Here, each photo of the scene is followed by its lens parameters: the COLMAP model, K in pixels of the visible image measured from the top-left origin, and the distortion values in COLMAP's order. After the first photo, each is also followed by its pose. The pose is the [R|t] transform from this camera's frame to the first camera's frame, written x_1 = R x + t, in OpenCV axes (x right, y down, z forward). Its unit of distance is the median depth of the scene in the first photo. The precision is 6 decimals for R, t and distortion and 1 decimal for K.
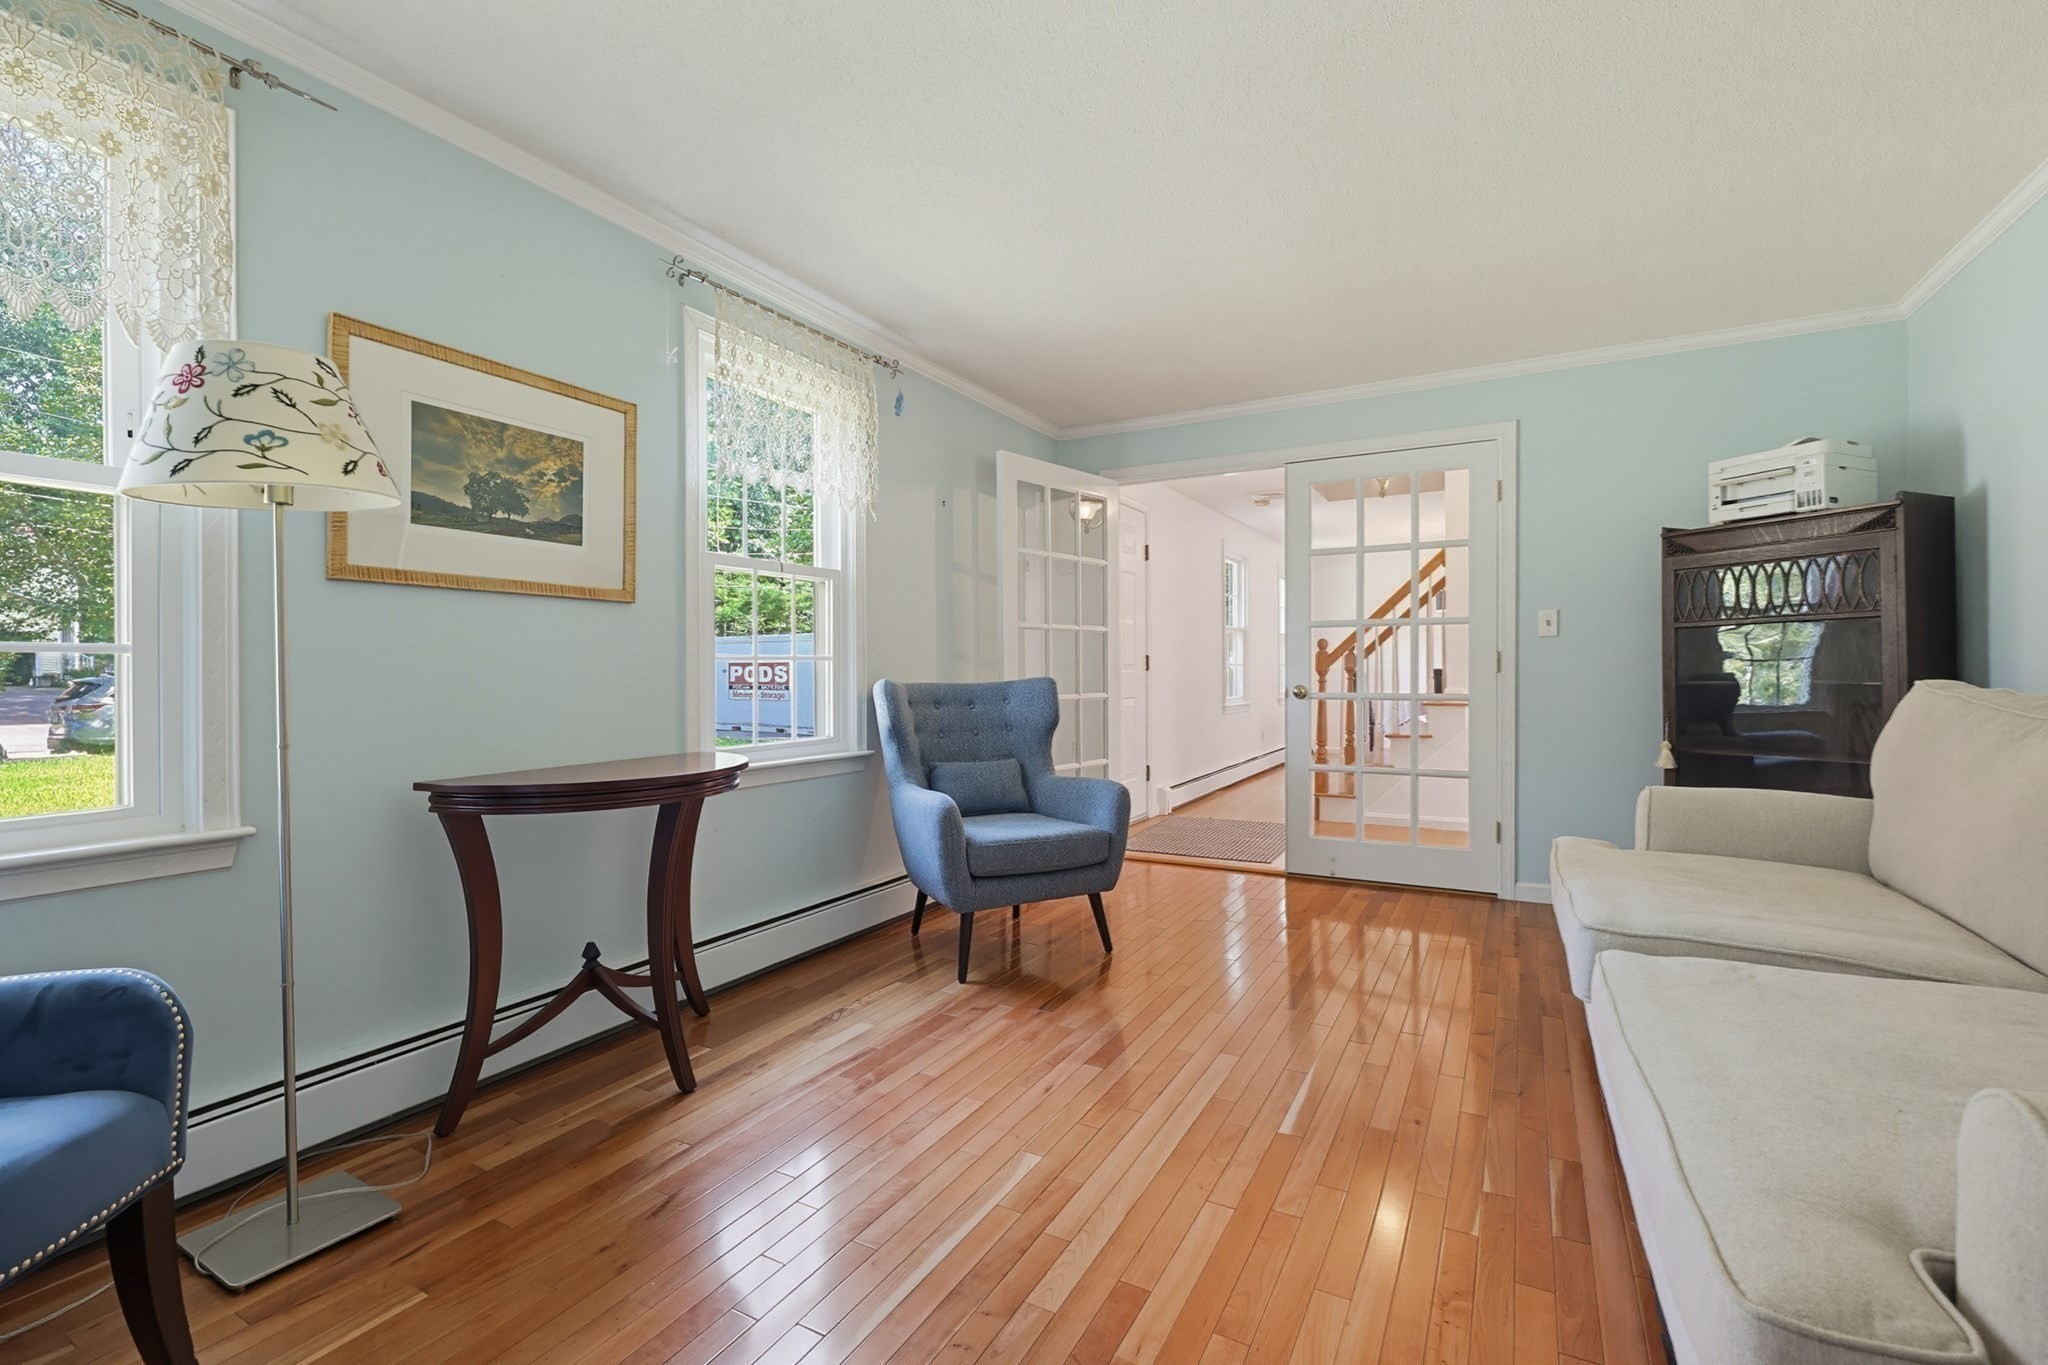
lens RADIAL K [[872.6, 0, 1040.4], [0, 872.6, 677.1], [0, 0, 1]] dist [-0.002517, -0.000265]
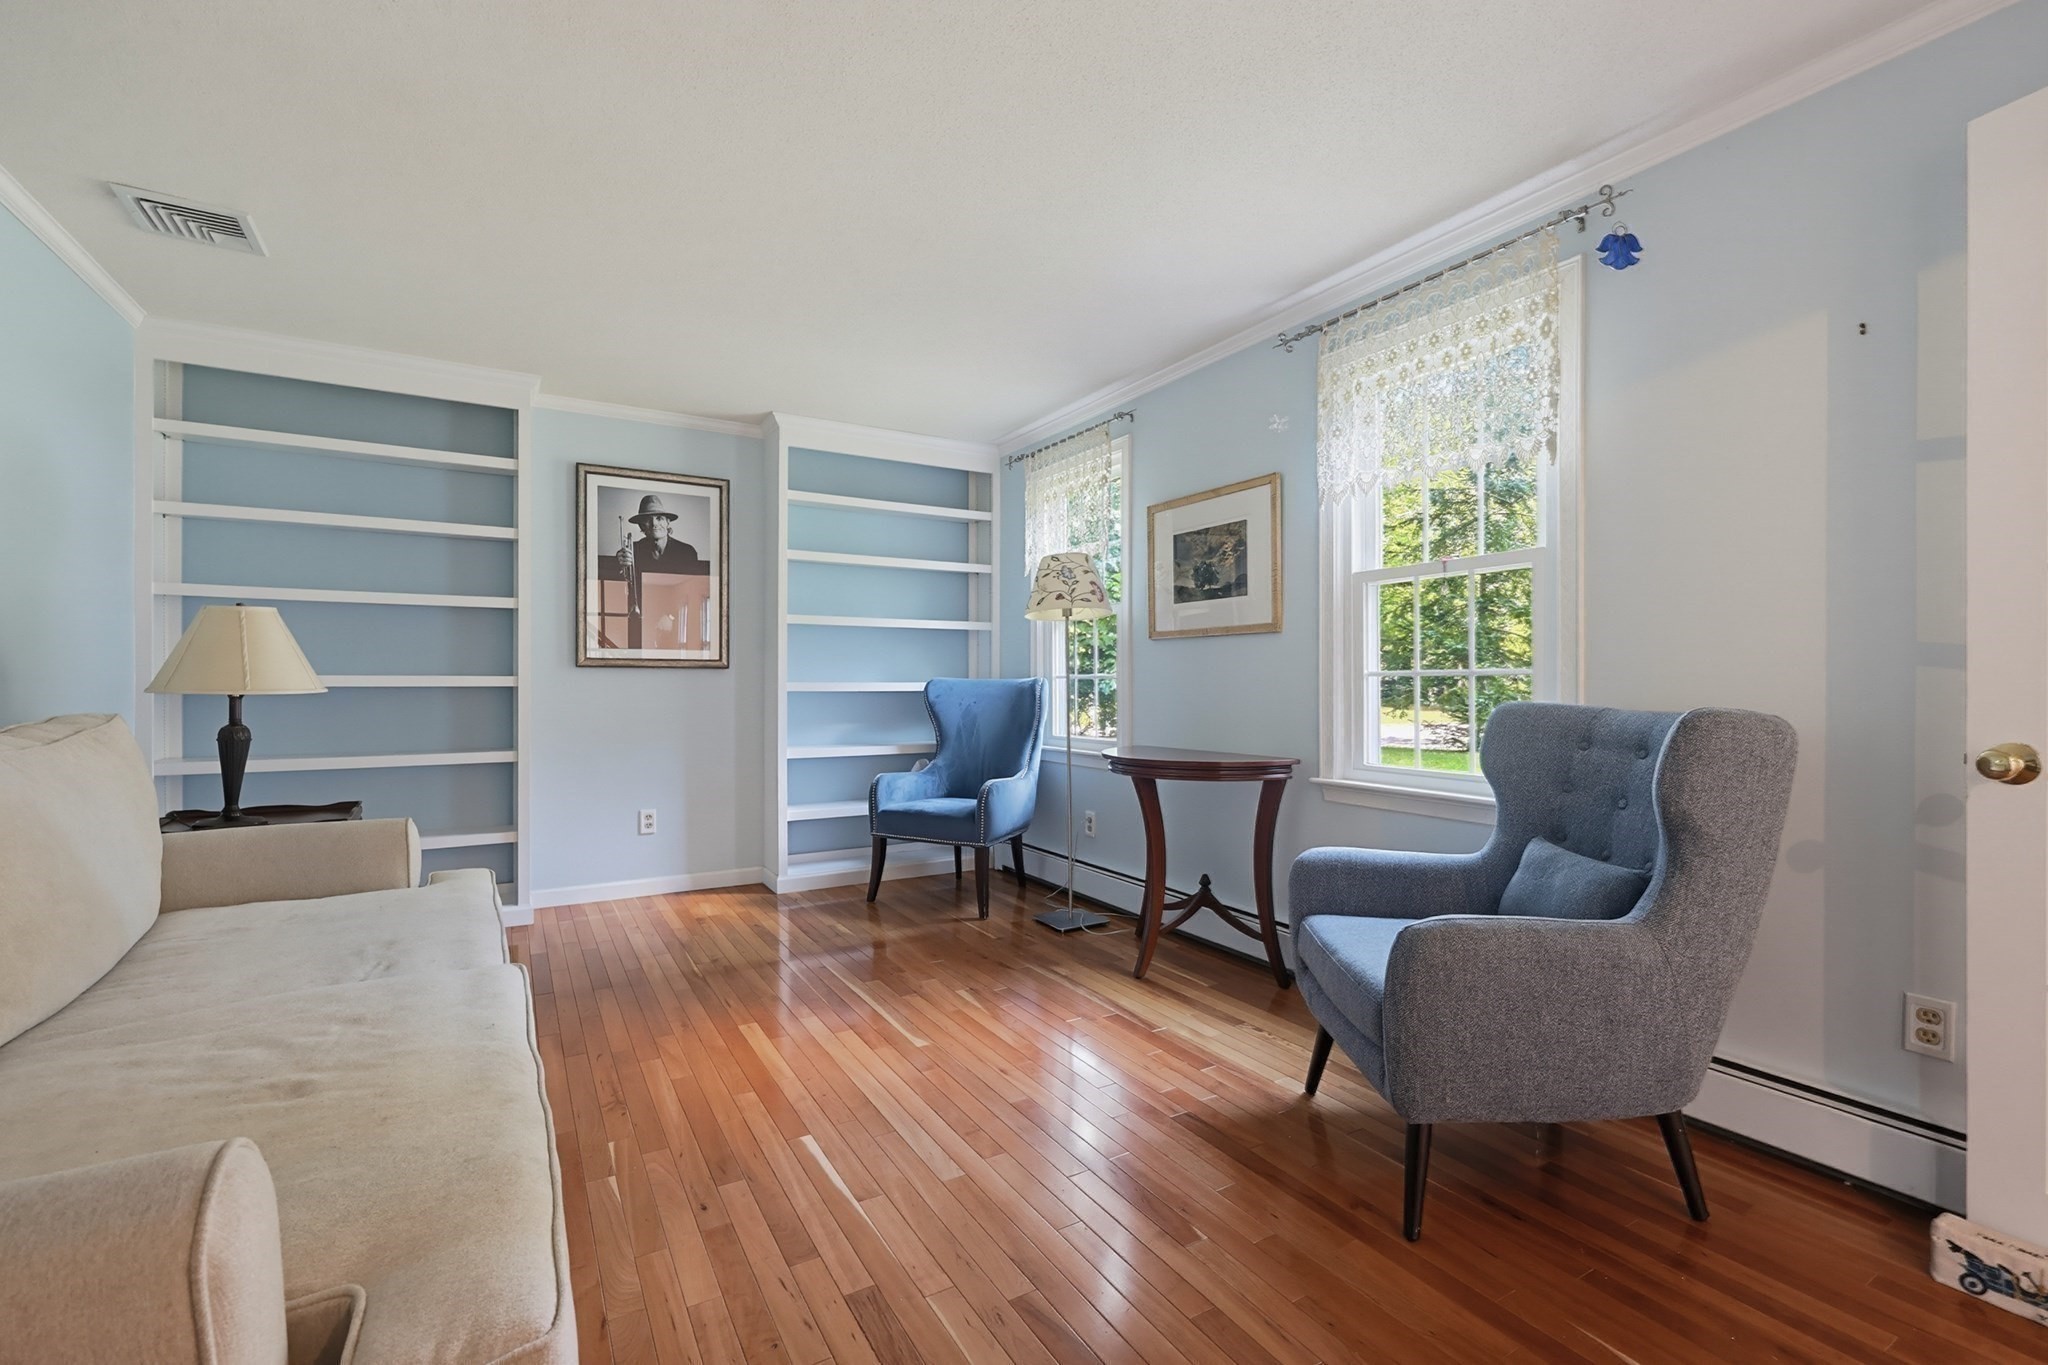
lens RADIAL K [[872.6, 0, 1040.4], [0, 872.6, 677.1], [0, 0, 1]] dist [-0.002517, -0.000265]
pose [[-0.489359, 0.002859, -0.872078, 0.898936], [0.000321, 0.999995, 0.003099, -0.027889], [0.872083, 0.001237, -0.489357, 1.500693]]
